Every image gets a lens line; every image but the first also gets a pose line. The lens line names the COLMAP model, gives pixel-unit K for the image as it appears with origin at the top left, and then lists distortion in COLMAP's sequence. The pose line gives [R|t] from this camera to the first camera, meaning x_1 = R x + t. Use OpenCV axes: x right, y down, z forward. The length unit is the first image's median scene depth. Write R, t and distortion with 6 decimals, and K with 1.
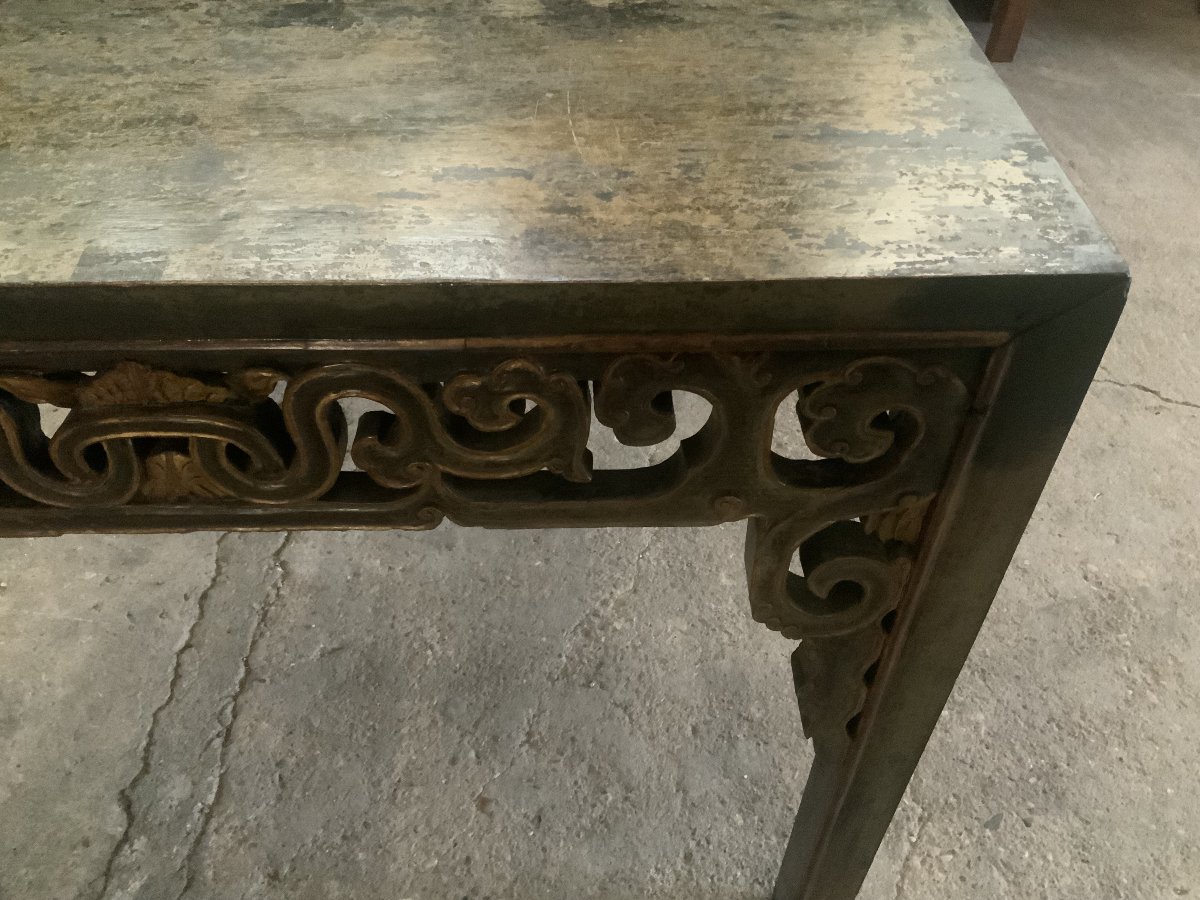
lens RADIAL K [[999.1, 0, 603.4], [0, 999.1, 448.7], [0, 0, 1]] dist [0.086713, -0.175009]
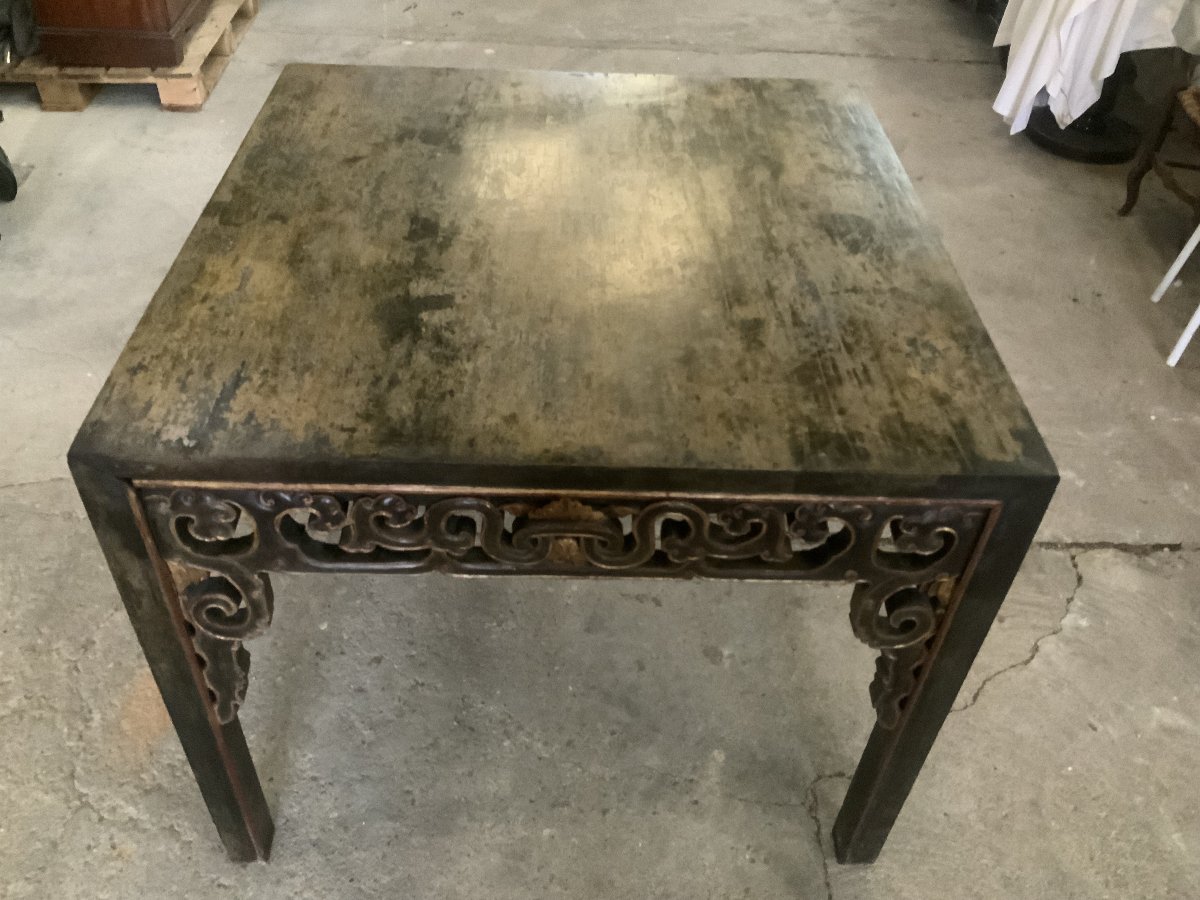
lens RADIAL K [[999.1, 0, 589.0], [0, 999.1, 446.3], [0, 0, 1]] dist [0.086713, -0.175009]
pose [[-0.016696, 0.668217, -0.743779, 0.769950], [-0.740694, 0.491422, 0.458124, -0.724905], [0.671636, 0.558561, 0.486739, 0.267096]]
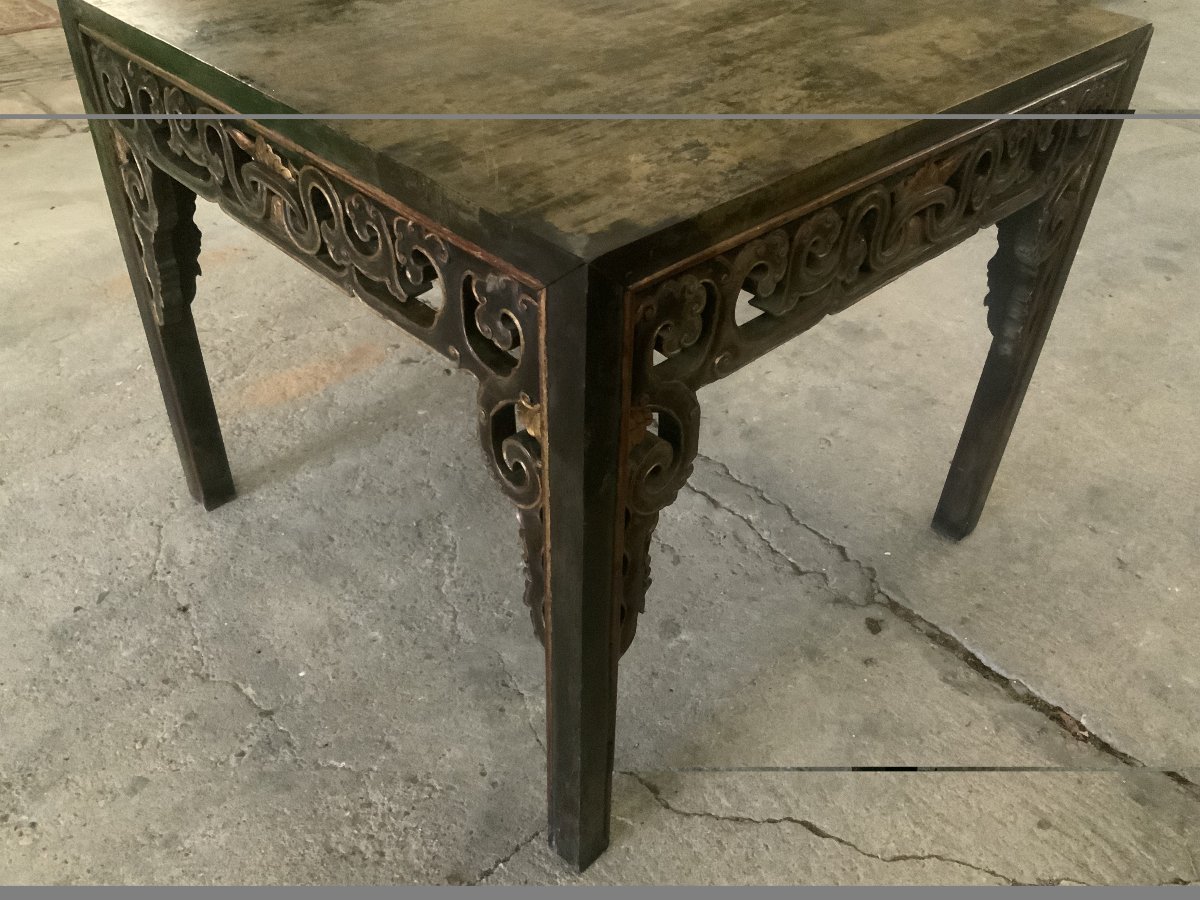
lens RADIAL K [[999.1, 0, 591.0], [0, 999.1, 452.1], [0, 0, 1]] dist [0.086713, -0.175009]
pose [[-0.743460, 0.394362, -0.540135, 0.524668], [-0.497063, 0.214498, 0.840784, -1.081973], [0.447432, 0.893571, 0.036552, 1.009689]]
